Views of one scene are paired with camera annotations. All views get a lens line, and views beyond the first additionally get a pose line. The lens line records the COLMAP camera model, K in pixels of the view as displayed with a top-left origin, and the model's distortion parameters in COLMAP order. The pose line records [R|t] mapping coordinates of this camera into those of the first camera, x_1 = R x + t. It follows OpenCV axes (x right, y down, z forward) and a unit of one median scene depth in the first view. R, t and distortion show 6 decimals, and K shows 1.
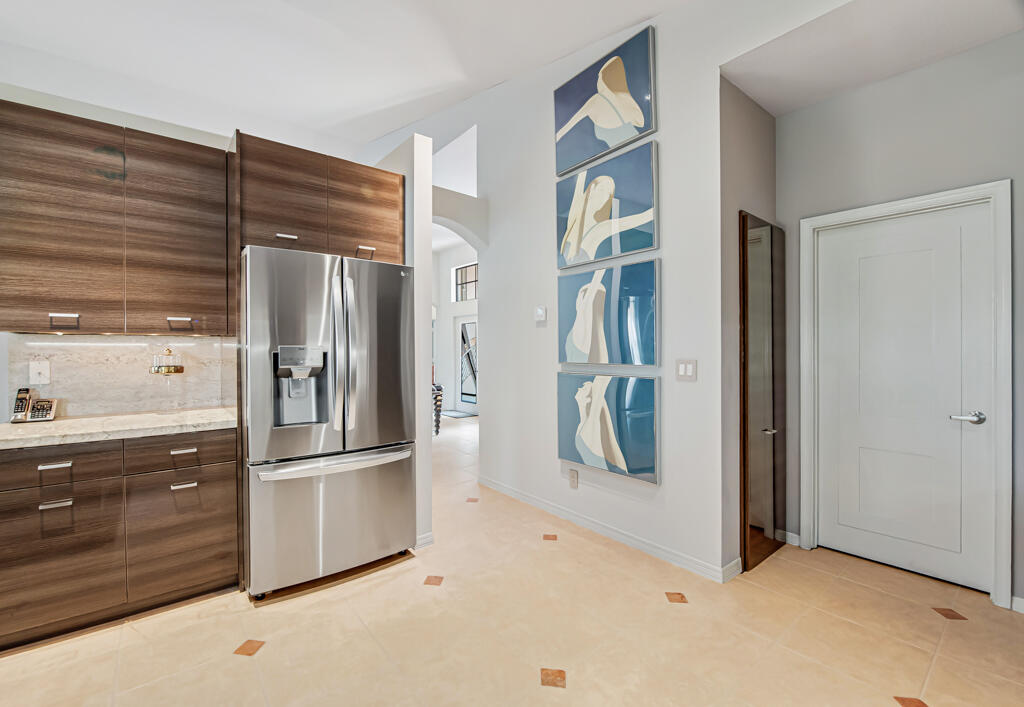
lens RADIAL K [[435.7, 0, 478.4], [0, 435.7, 349.8], [0, 0, 1]] dist [-0.011112, -0.000417]
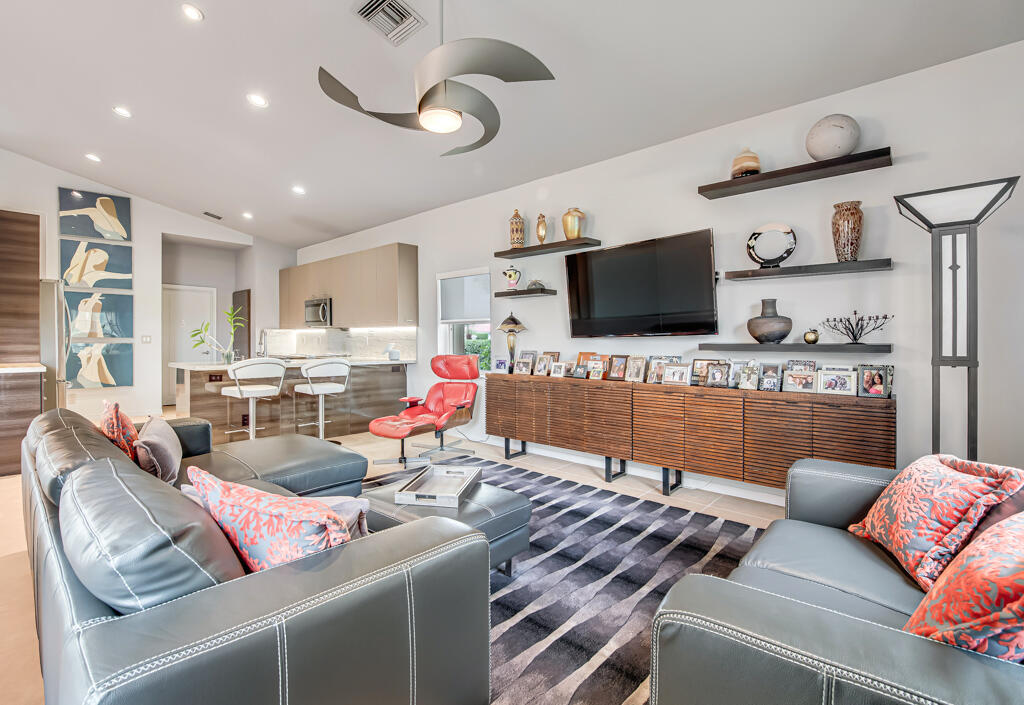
lens RADIAL K [[481.7, 0, 505.3], [0, 481.7, 344.3], [0, 0, 1]] dist [-0.005481, -0.001250]
pose [[-0.178077, -0.008536, 0.983979, -2.395716], [-0.004134, 0.999960, 0.007926, 0.038635], [-0.984008, -0.002657, -0.178106, -0.540591]]
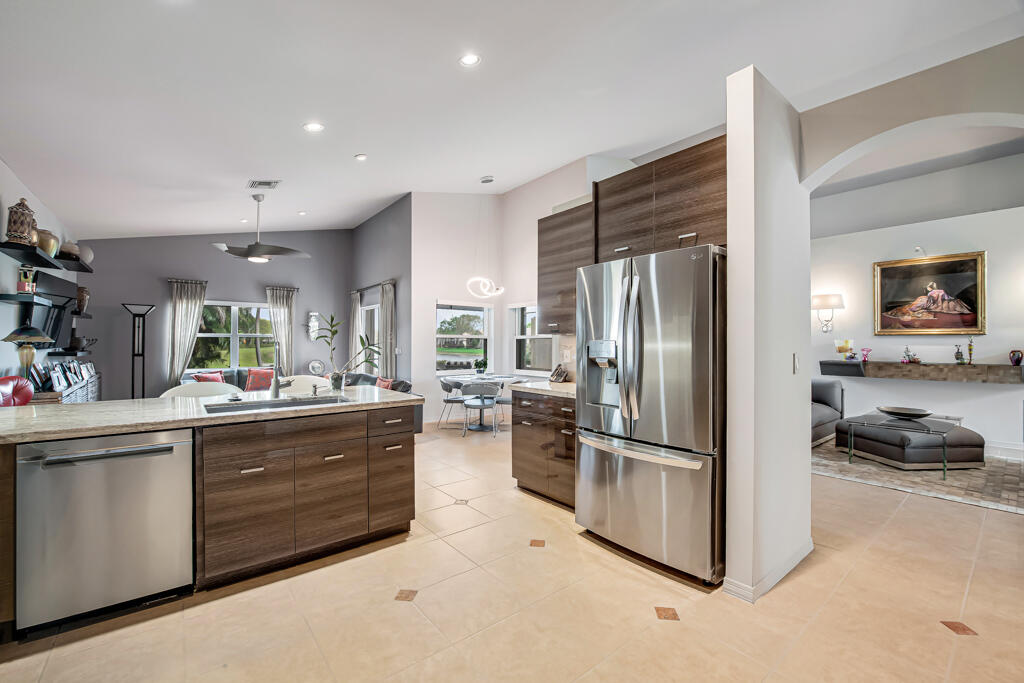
lens RADIAL K [[420.8, 0, 513.9], [0, 420.8, 341.5], [0, 0, 1]] dist [-0.010675, 0.000173]
pose [[0.040010, -0.005406, -0.999185, 0.588335], [-0.003771, 0.999977, -0.005561, 0.000355], [0.999192, 0.003990, 0.039989, 0.548499]]
